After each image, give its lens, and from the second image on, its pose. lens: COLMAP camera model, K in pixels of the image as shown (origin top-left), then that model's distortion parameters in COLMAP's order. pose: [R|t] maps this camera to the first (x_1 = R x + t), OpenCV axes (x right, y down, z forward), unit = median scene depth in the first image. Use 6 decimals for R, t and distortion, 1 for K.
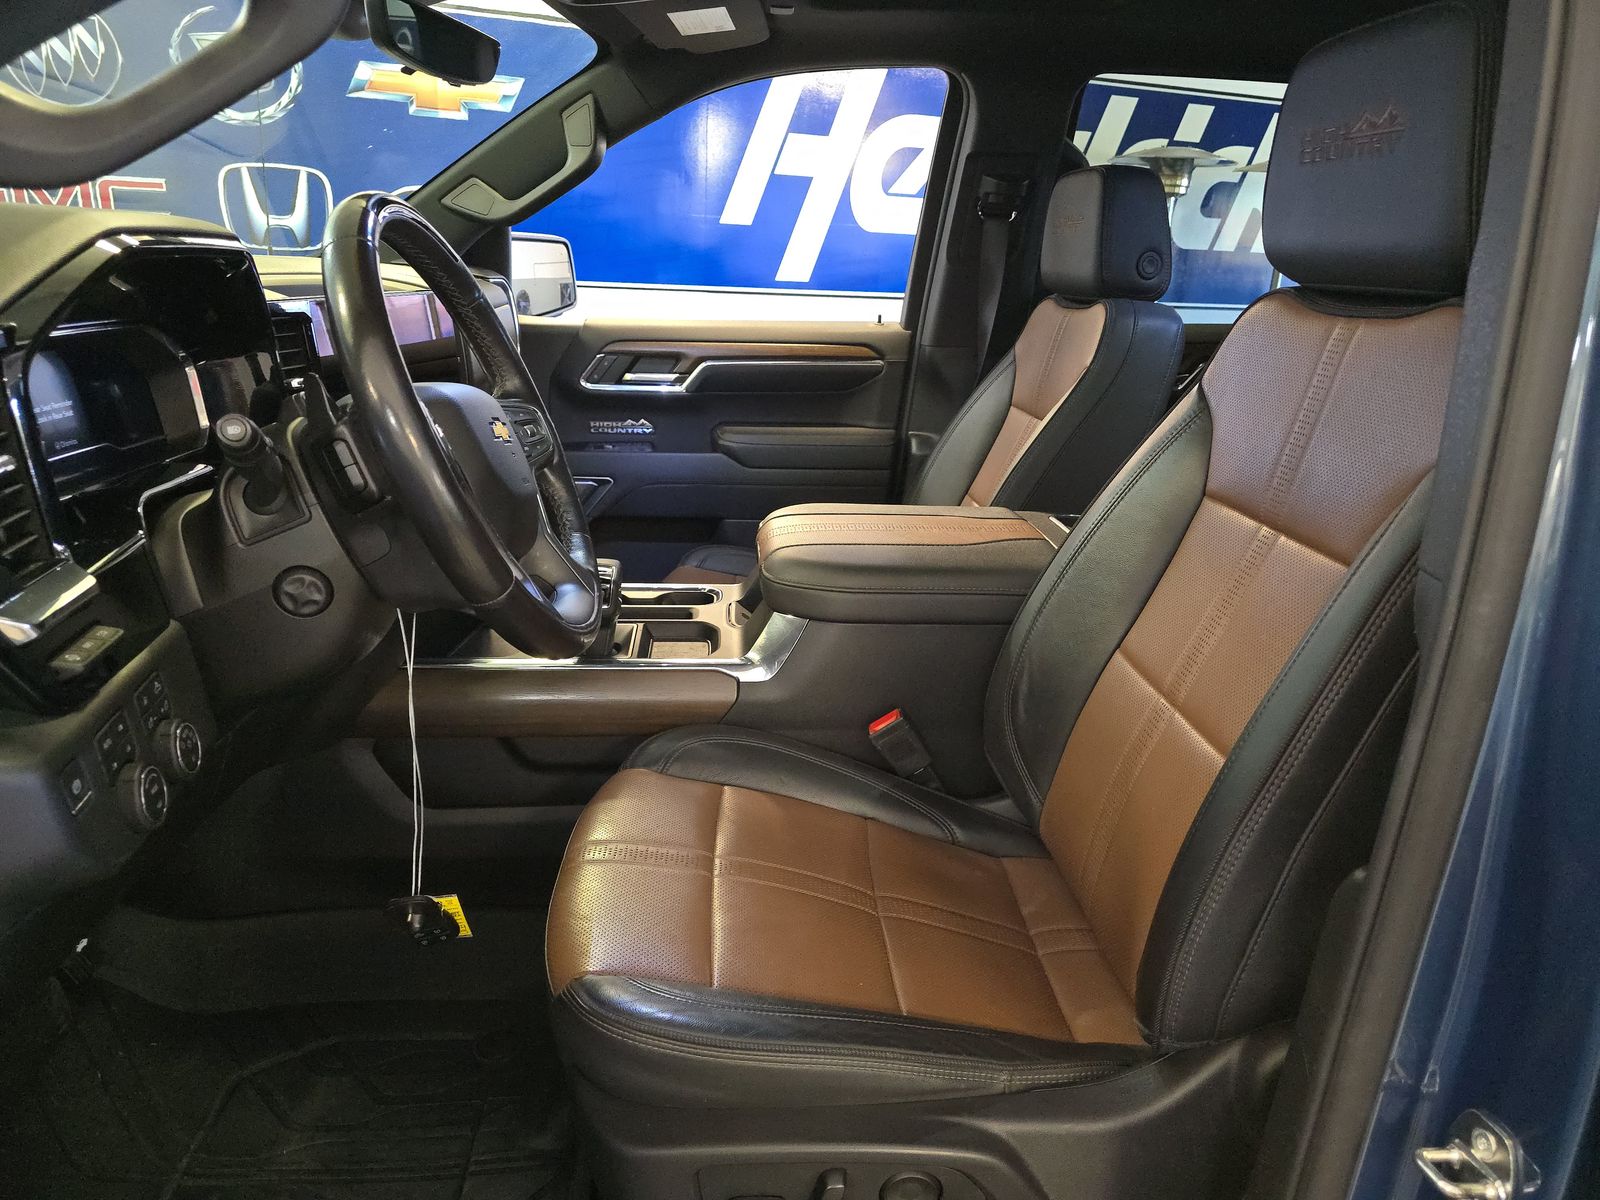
lens RADIAL K [[1074.2, 0, 800.0], [0, 1074.2, 600.0], [0, 0, 1]] dist [0.007715, -0.001090]
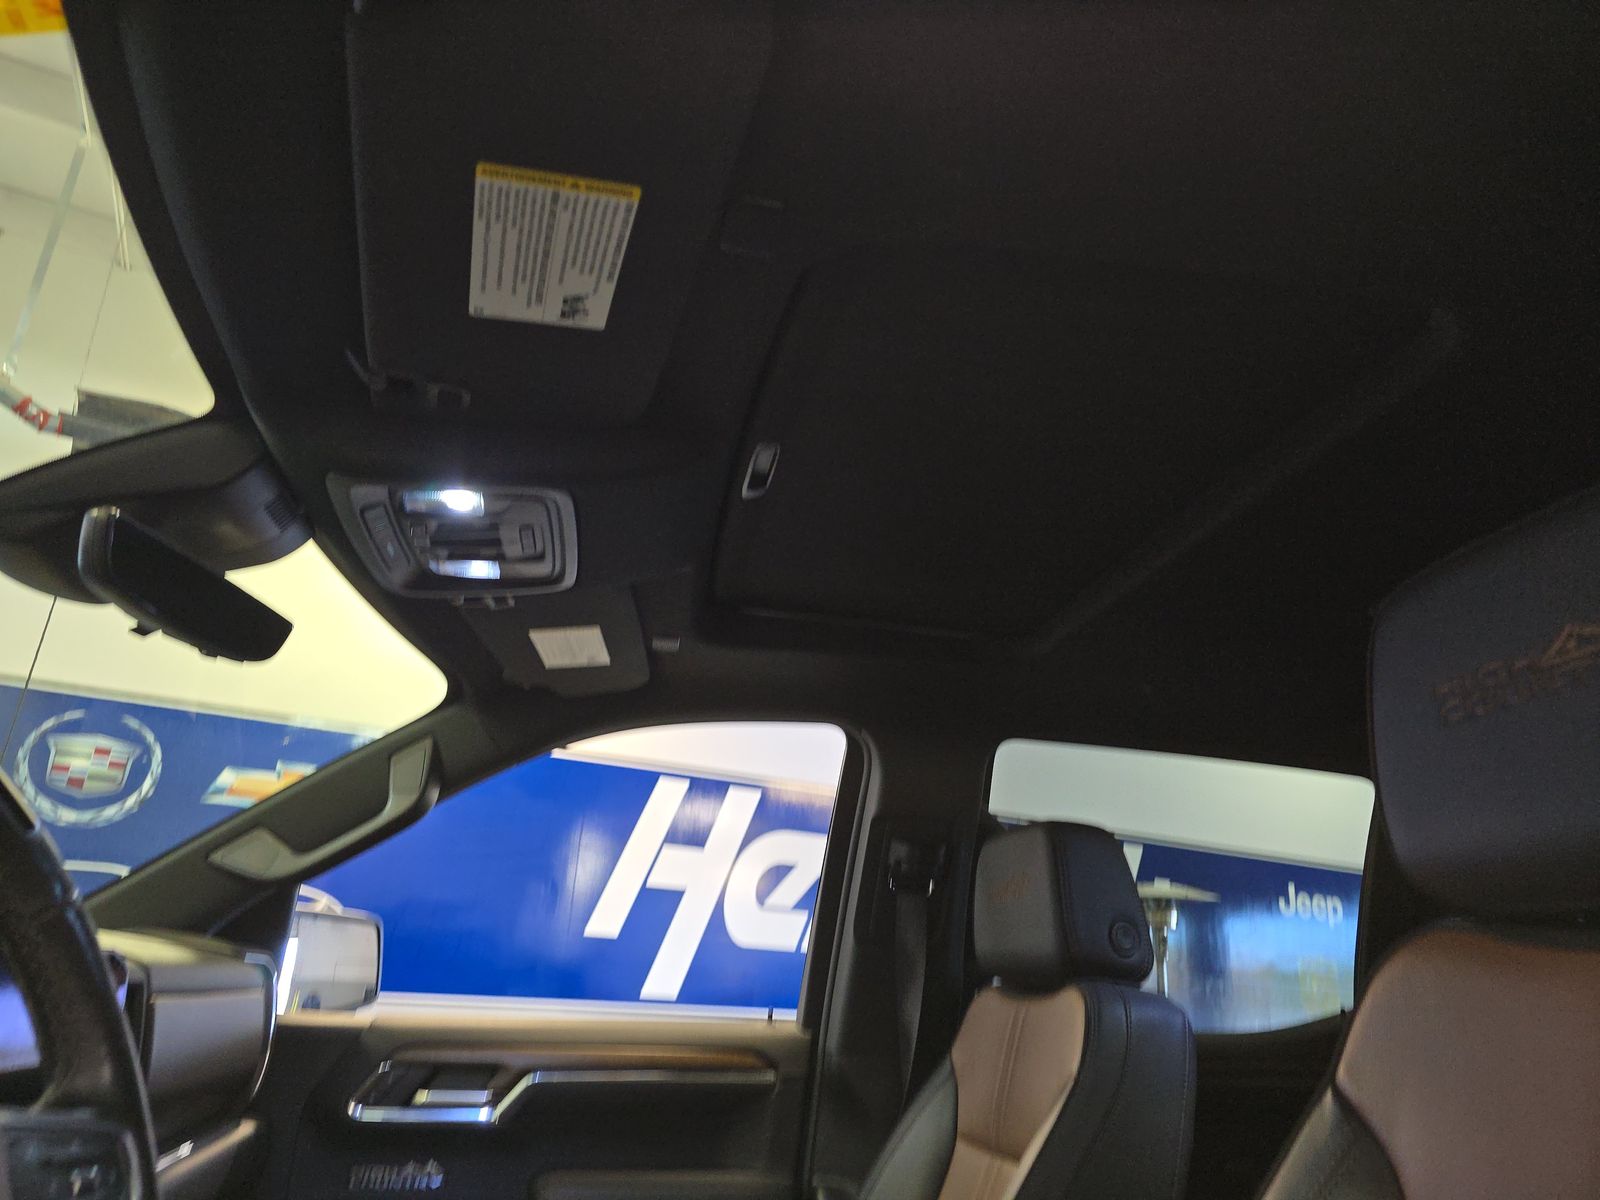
lens RADIAL K [[1111.8, 0, 800.0], [0, 1111.8, 600.0], [0, 0, 1]] dist [0.023444, -0.003224]
pose [[0.993729, 0.046819, 0.101537, -0.000073], [0.022743, 0.804485, -0.593538, -0.027085], [-0.109474, 0.592126, 0.798375, 0.186827]]
